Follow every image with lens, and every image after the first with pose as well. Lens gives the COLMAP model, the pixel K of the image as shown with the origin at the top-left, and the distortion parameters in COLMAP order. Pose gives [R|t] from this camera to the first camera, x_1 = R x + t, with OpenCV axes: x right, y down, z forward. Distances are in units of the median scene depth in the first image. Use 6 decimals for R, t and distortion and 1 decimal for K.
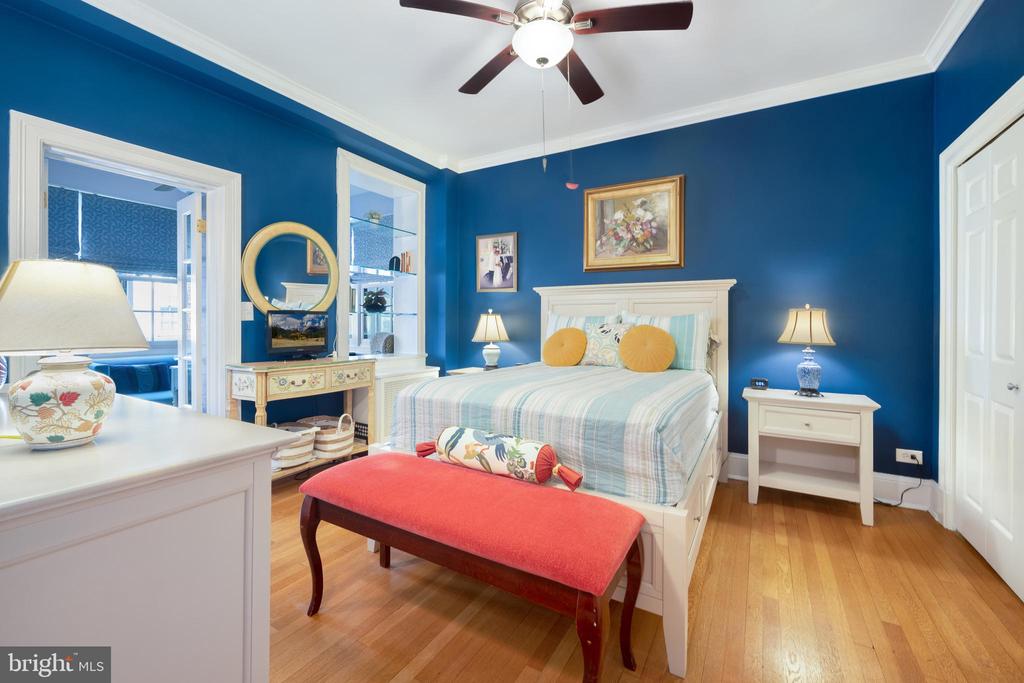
lens RADIAL K [[424.4, 0, 514.6], [0, 424.4, 320.1], [0, 0, 1]] dist [-0.000277, 0.000024]
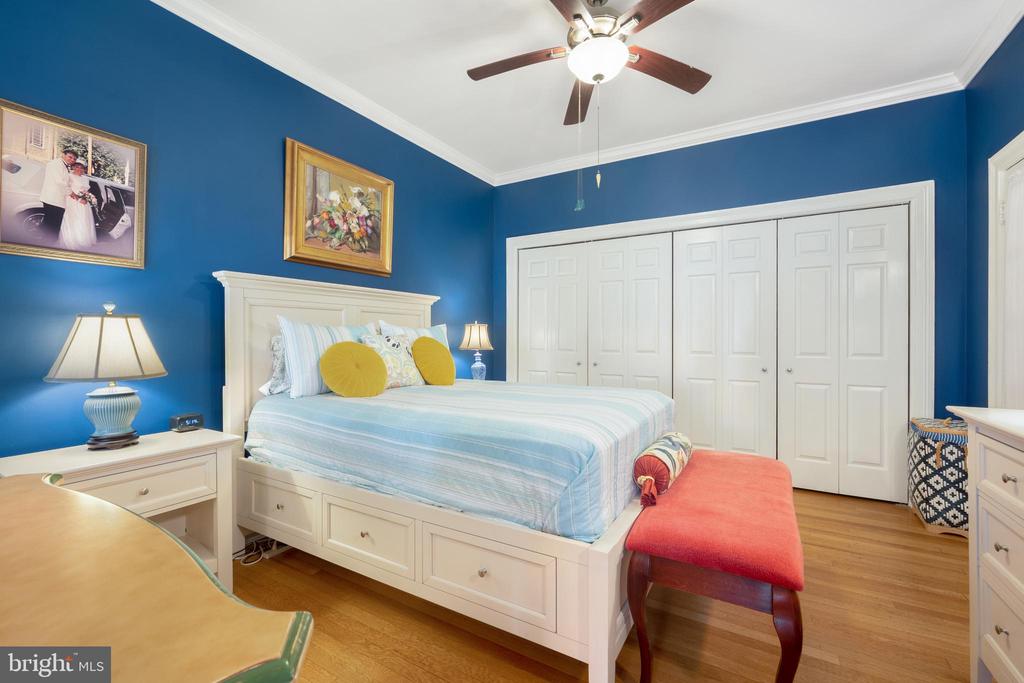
lens RADIAL K [[436.6, 0, 508.9], [0, 436.6, 335.8], [0, 0, 1]] dist [0.000331, 0.000029]
pose [[0.005794, -0.003655, 0.999977, -0.566483], [-0.002100, 0.999991, 0.003667, 0.004435], [-0.999981, -0.002121, 0.005787, 0.694454]]
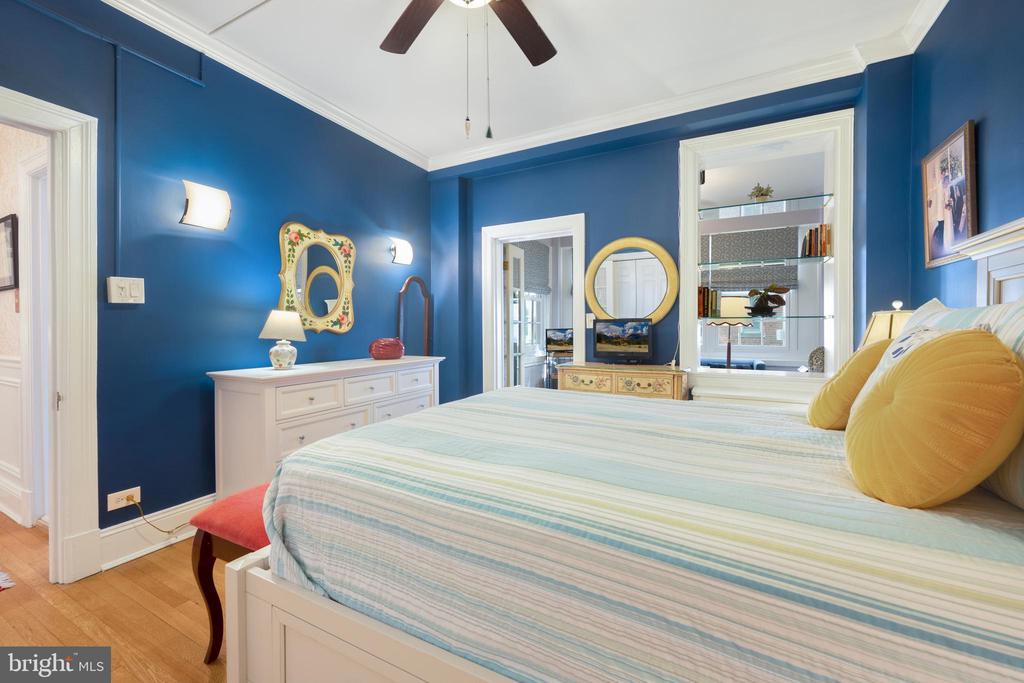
lens RADIAL K [[409.7, 0, 510.7], [0, 409.7, 338.0], [0, 0, 1]] dist [-0.002279, -0.000478]
pose [[0.048580, 0.014665, -0.998712, 0.473995], [0.006000, 0.999870, 0.014974, 0.008420], [0.998801, -0.006719, 0.048486, 0.595167]]
